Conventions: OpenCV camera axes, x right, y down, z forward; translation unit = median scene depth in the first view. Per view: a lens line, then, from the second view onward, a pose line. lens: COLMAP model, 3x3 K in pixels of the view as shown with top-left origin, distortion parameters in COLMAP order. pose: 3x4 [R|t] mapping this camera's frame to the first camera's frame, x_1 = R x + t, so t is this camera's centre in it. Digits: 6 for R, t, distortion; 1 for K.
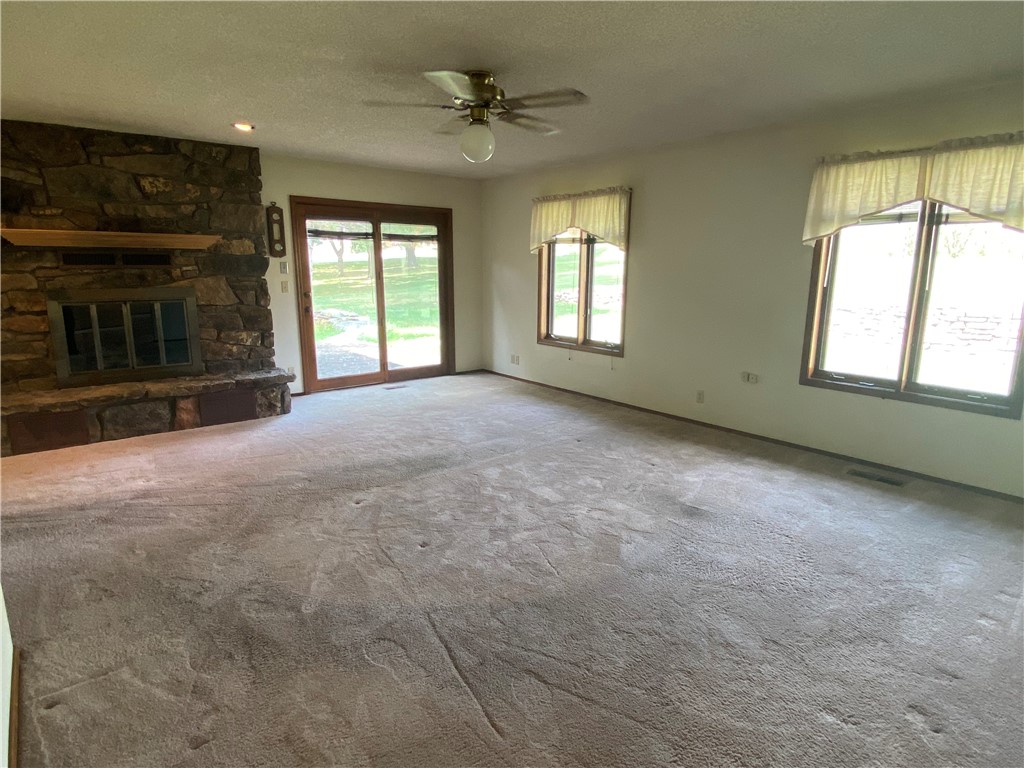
lens RADIAL K [[575.5, 0, 508.0], [0, 575.5, 379.6], [0, 0, 1]] dist [0.049511, -0.047092]
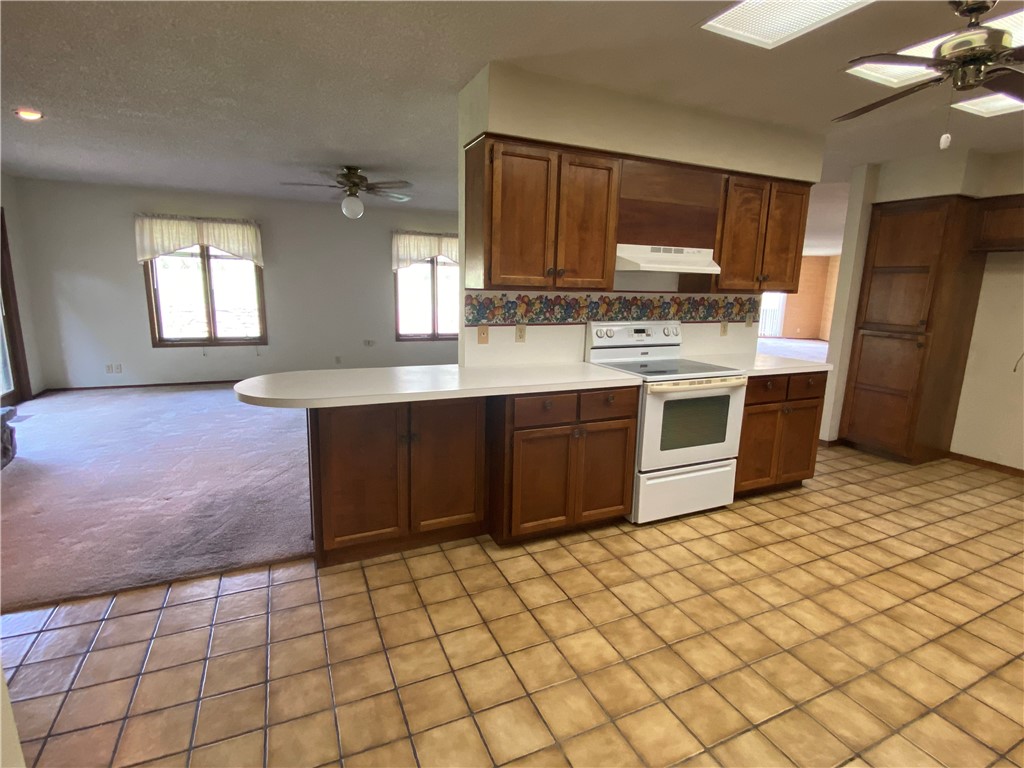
lens RADIAL K [[500.9, 0, 511.9], [0, 500.9, 382.3], [0, 0, 1]] dist [0.019196, -0.019996]
pose [[0.259380, -0.181109, 0.948642, -0.929145], [0.165061, 0.976120, 0.141223, -0.029404], [-0.951565, 0.119953, 0.283080, 0.141439]]
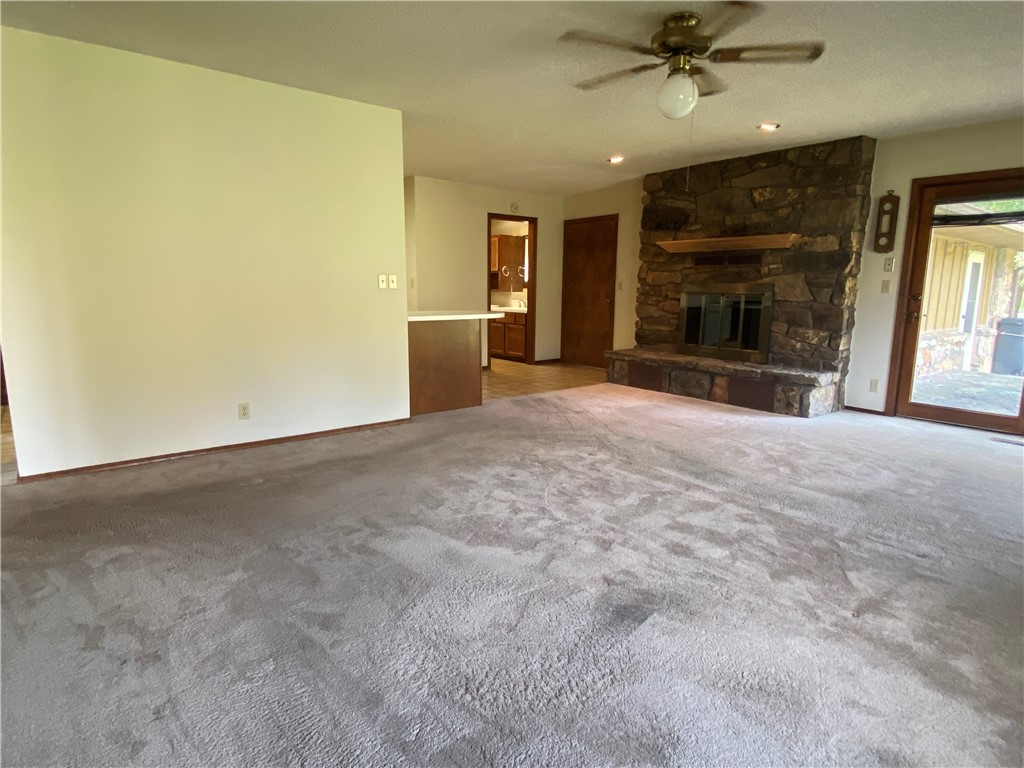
lens RADIAL K [[575.5, 0, 510.0], [0, 575.5, 380.9], [0, 0, 1]] dist [0.049511, -0.047092]
pose [[0.002692, 0.161110, -0.986933, 0.589530], [-0.205447, 0.965972, 0.157128, -0.054036], [0.978665, 0.202339, 0.035699, 0.534519]]
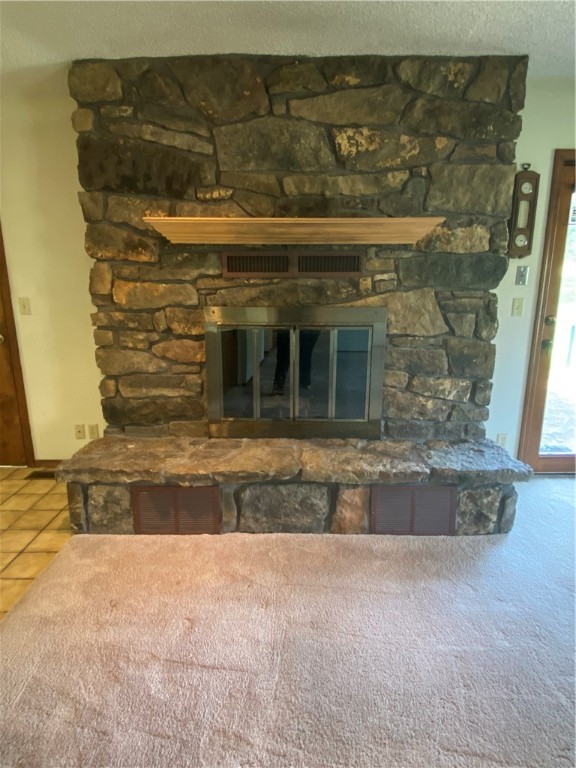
lens RADIAL K [[431.6, 0, 289.1], [0, 431.6, 385.9], [0, 0, 1]] dist [0.049511, -0.047092]
pose [[0.779725, 0.139453, -0.610395, -0.334483], [-0.119460, 0.990107, 0.073603, -0.099025], [0.614621, 0.015527, 0.788670, 0.583914]]
